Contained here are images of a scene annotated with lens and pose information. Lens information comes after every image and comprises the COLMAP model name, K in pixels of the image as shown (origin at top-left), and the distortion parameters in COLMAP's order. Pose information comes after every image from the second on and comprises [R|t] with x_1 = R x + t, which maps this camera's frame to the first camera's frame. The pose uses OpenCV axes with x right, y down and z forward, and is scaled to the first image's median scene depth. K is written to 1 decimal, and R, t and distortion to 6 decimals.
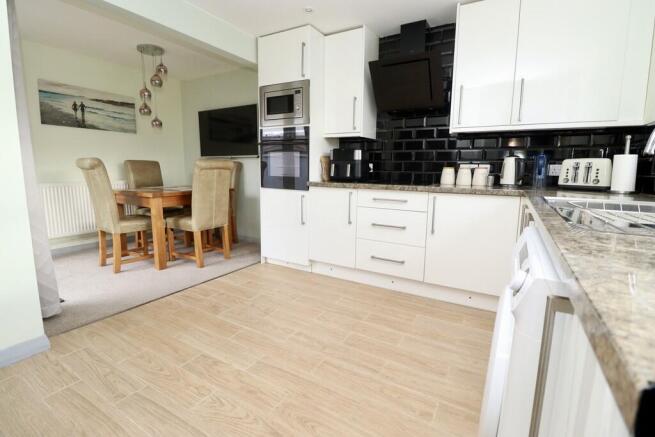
lens RADIAL K [[309.5, 0, 327.6], [0, 309.5, 215.4], [0, 0, 1]] dist [-0.004332, -0.000234]
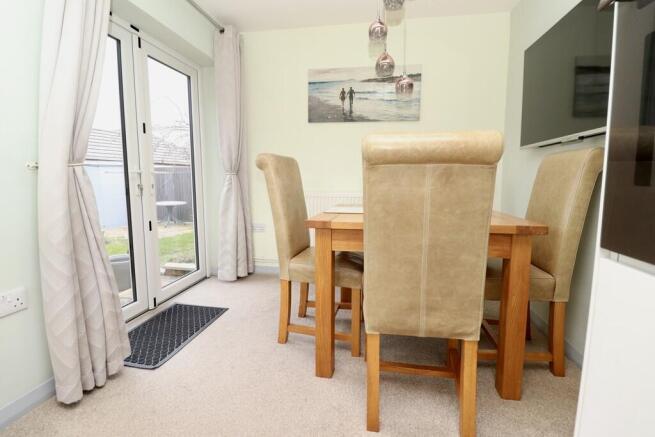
lens RADIAL K [[309.5, 0, 328.3], [0, 309.5, 211.4], [0, 0, 1]] dist [-0.004332, -0.000234]
pose [[0.359499, 0.089927, -0.928802, -0.092168], [-0.147341, 0.988330, 0.038661, -0.091047], [0.921439, 0.122952, 0.368554, 0.718861]]
